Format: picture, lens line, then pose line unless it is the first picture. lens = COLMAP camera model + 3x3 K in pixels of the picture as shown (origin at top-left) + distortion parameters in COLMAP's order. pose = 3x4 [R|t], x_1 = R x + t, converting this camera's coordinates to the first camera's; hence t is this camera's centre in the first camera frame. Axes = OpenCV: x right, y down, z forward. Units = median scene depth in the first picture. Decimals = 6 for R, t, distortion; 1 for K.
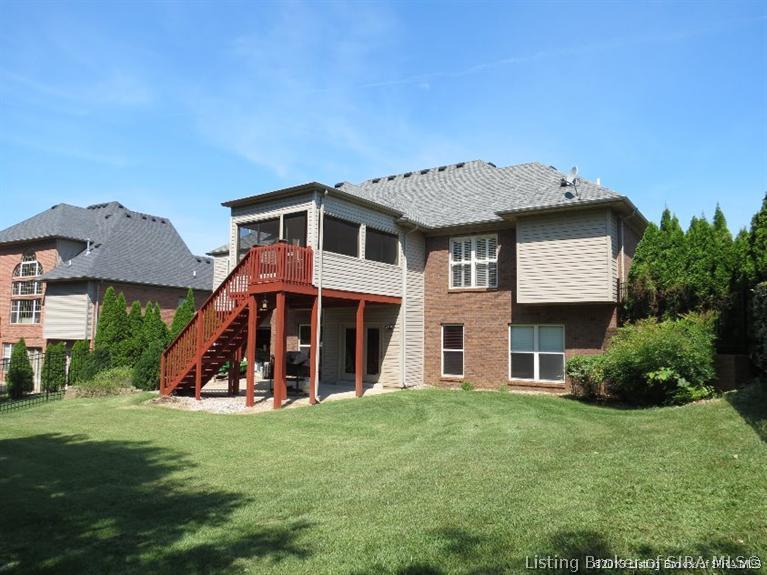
lens RADIAL K [[542.3, 0, 388.0], [0, 542.3, 287.2], [0, 0, 1]] dist [-0.065841, 0.036173]
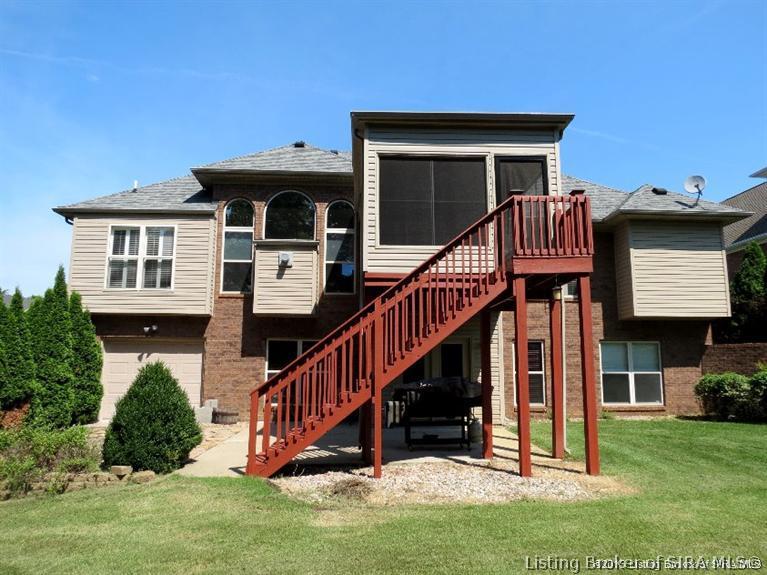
lens RADIAL K [[542.3, 0, 382.8], [0, 542.3, 288.3], [0, 0, 1]] dist [-0.065841, 0.036173]
pose [[0.795665, 0.077332, 0.600781, -0.604935], [-0.049027, 0.996785, -0.063375, 0.058792], [-0.603750, 0.020971, 0.796898, 0.545898]]
